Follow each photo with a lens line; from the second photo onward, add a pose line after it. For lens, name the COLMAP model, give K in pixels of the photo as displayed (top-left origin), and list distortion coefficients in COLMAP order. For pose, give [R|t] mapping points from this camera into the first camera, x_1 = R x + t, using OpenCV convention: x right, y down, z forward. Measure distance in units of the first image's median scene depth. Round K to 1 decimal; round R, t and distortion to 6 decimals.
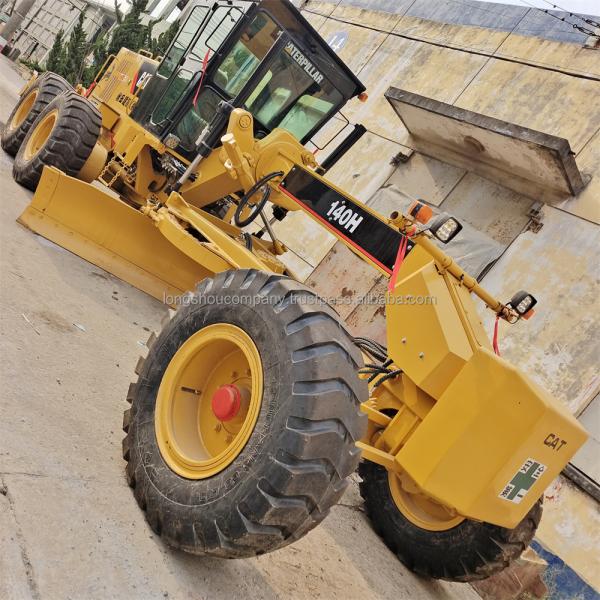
lens RADIAL K [[541.4, 0, 305.3], [0, 541.4, 297.9], [0, 0, 1]] dist [0.027124, 0.022139]
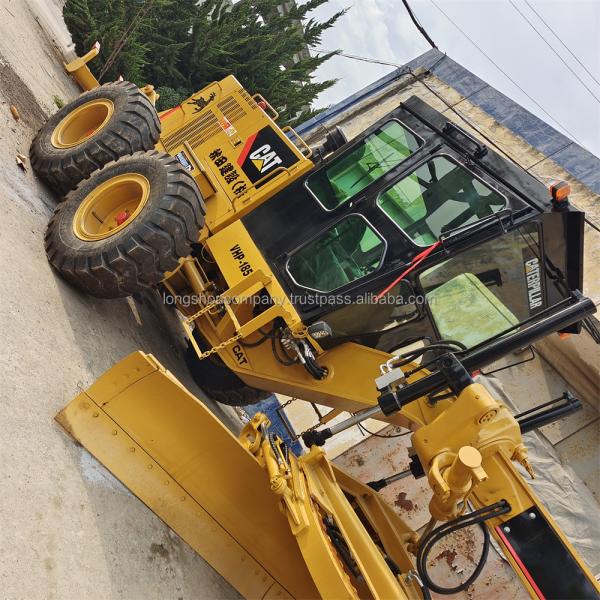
lens RADIAL K [[541.4, 0, 302.0], [0, 541.4, 291.4], [0, 0, 1]] dist [0.027124, 0.022139]
pose [[0.926066, 0.348600, 0.144499, -0.419362], [-0.352061, 0.935975, -0.001723, -0.360494], [-0.135849, -0.049277, 0.989503, 0.398715]]
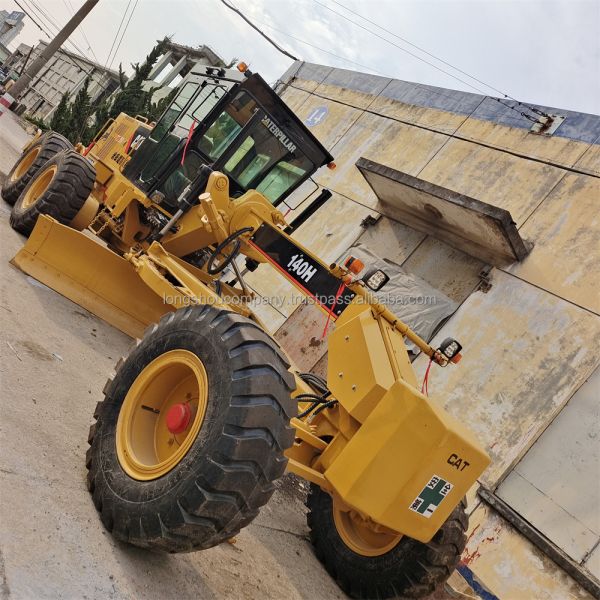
lens RADIAL K [[541.4, 0, 303.9], [0, 541.4, 294.1], [0, 0, 1]] dist [0.027124, 0.022139]
pose [[0.999038, 0.039467, 0.019142, 0.046335], [-0.037100, 0.993093, -0.111314, 0.024565], [-0.023403, 0.110496, 0.993601, -0.100741]]
